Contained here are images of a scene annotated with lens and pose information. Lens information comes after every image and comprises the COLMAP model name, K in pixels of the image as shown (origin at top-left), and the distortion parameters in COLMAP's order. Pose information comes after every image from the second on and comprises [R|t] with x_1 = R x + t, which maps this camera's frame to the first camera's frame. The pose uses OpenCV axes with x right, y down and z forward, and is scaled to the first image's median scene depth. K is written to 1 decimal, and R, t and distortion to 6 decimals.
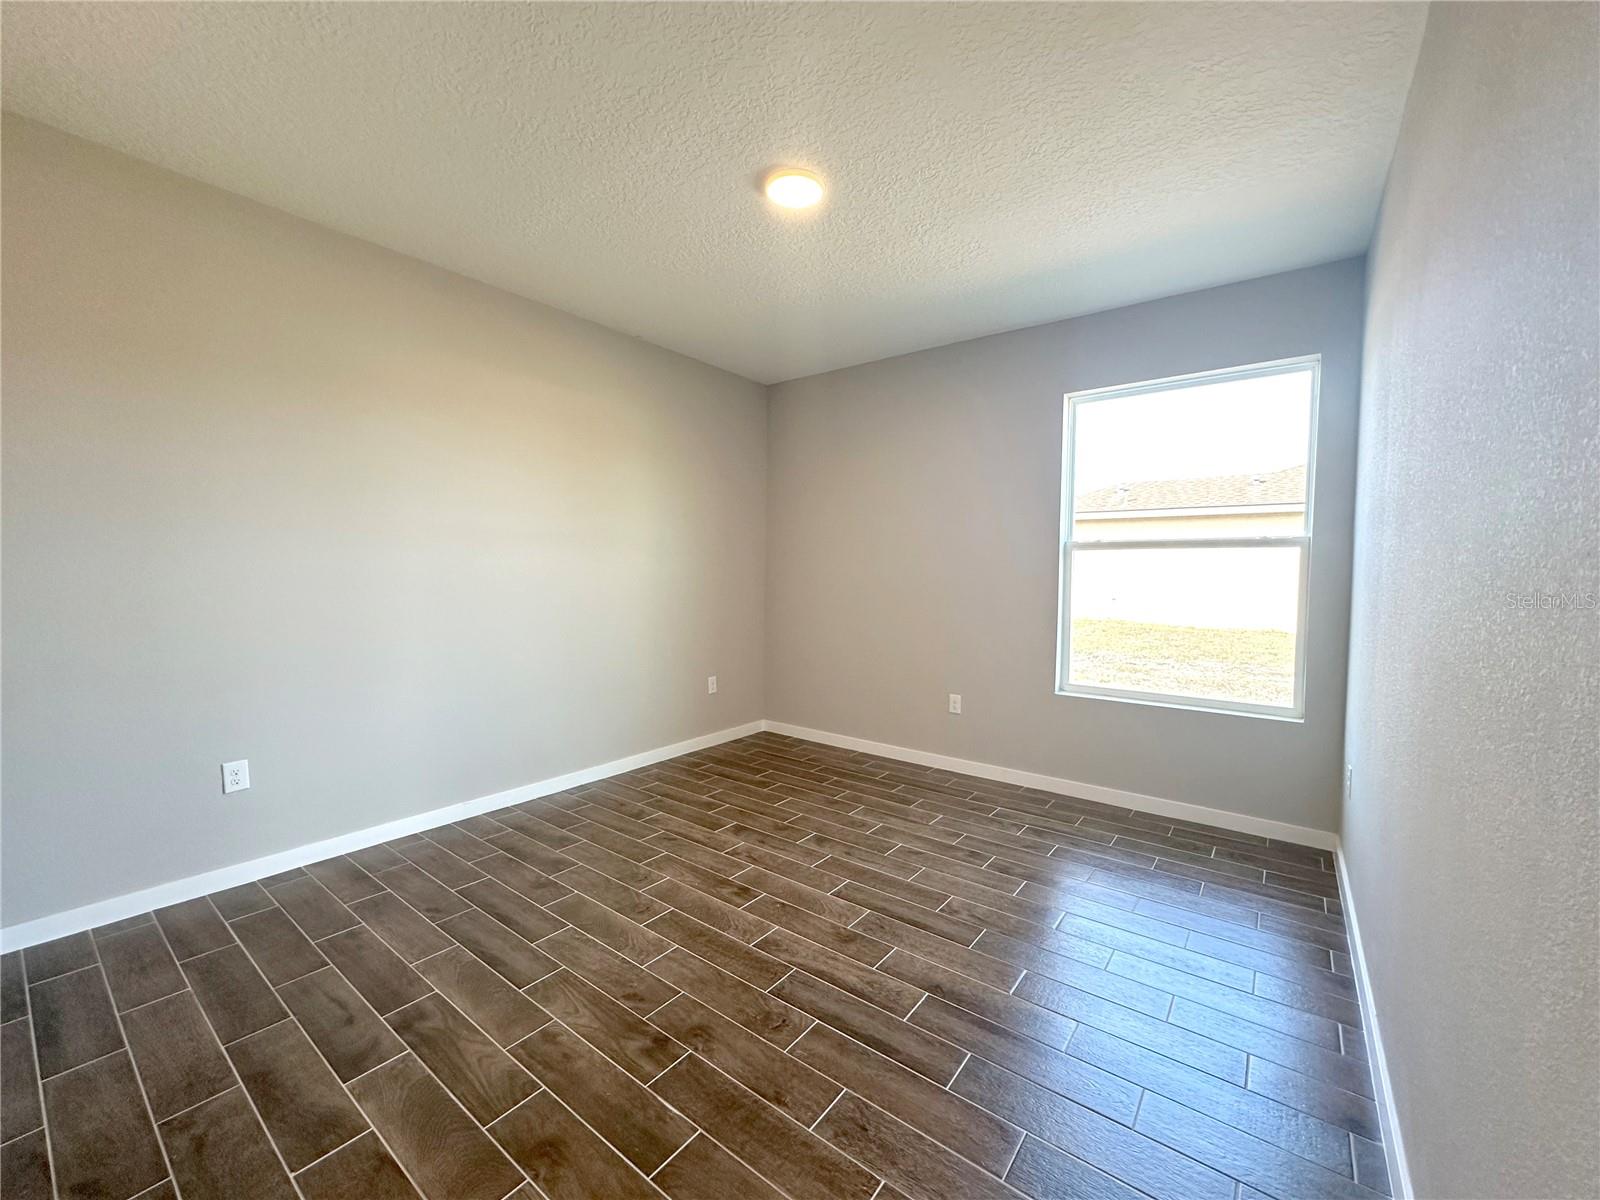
lens RADIAL K [[641.2, 0, 796.5], [0, 641.2, 601.6], [0, 0, 1]] dist [-0.003227, 0.001828]
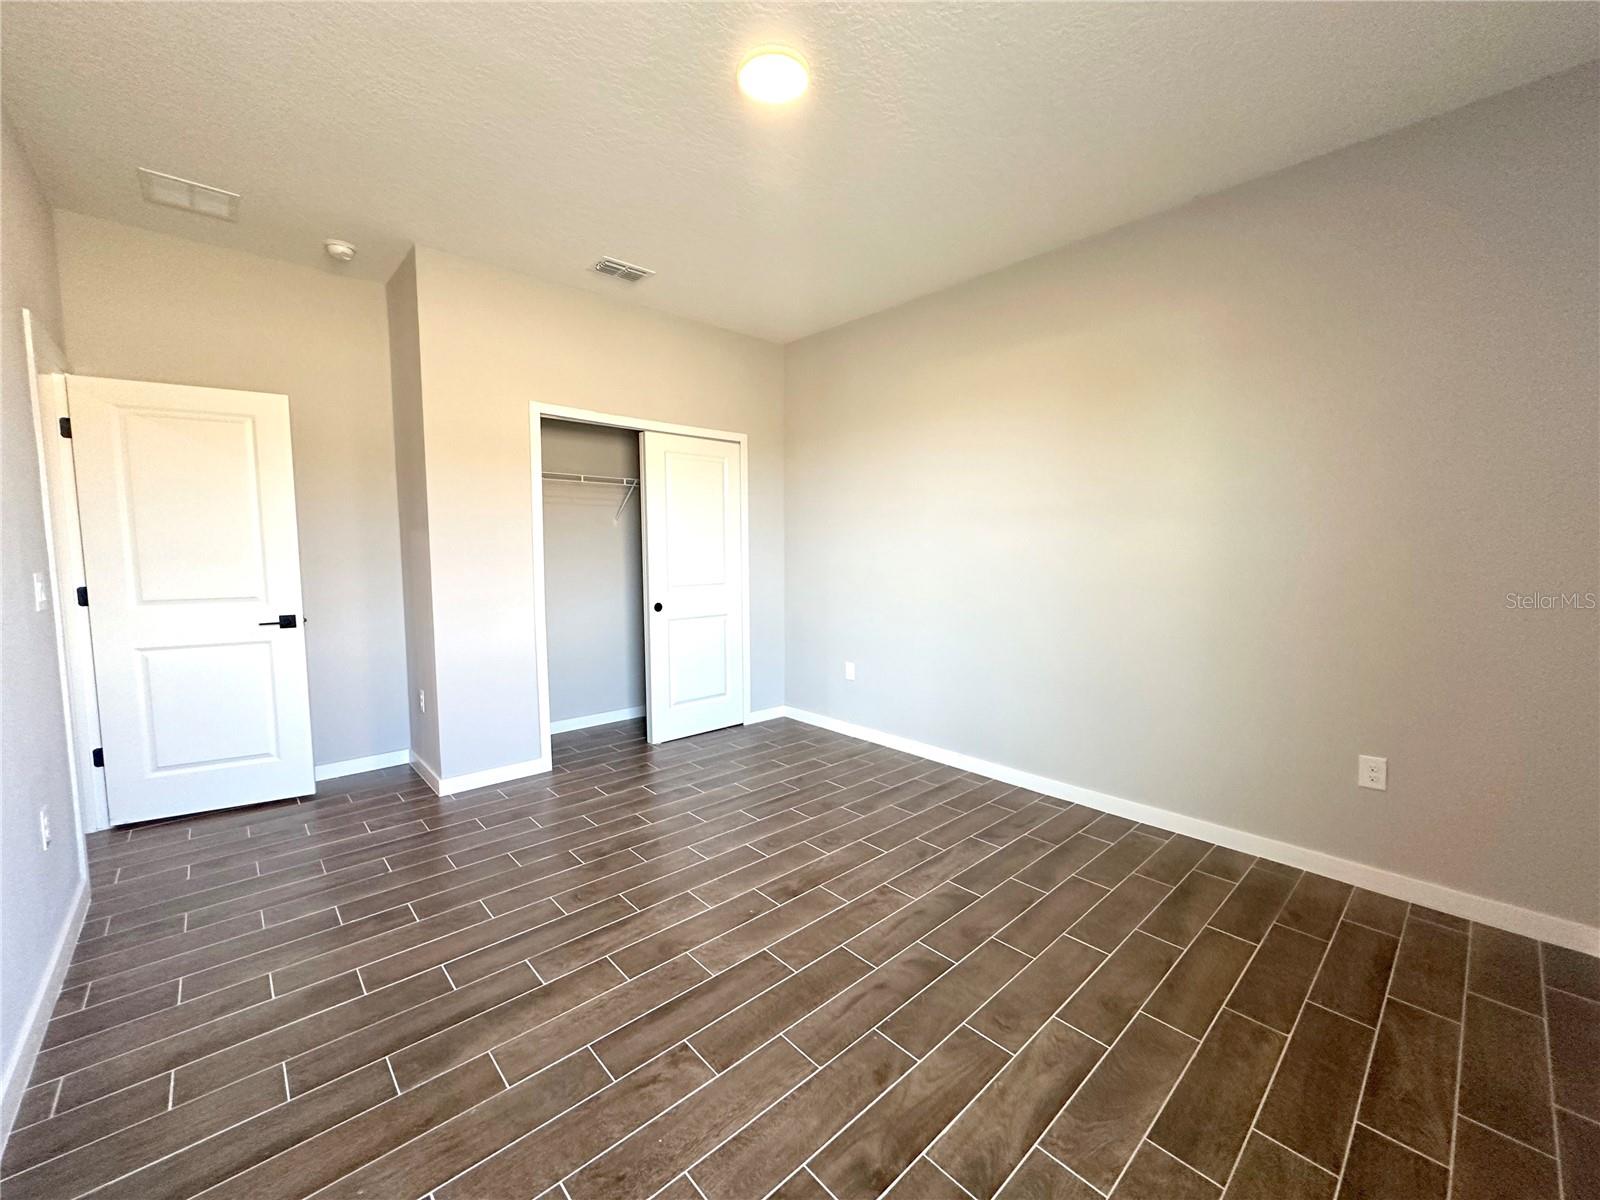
lens RADIAL K [[641.2, 0, 797.4], [0, 641.2, 595.0], [0, 0, 1]] dist [-0.003227, 0.001828]
pose [[-0.171997, 0.065959, -0.982887, 0.673796], [-0.050233, 0.995871, 0.075621, -0.037959], [0.983816, 0.062380, -0.167973, 0.967961]]
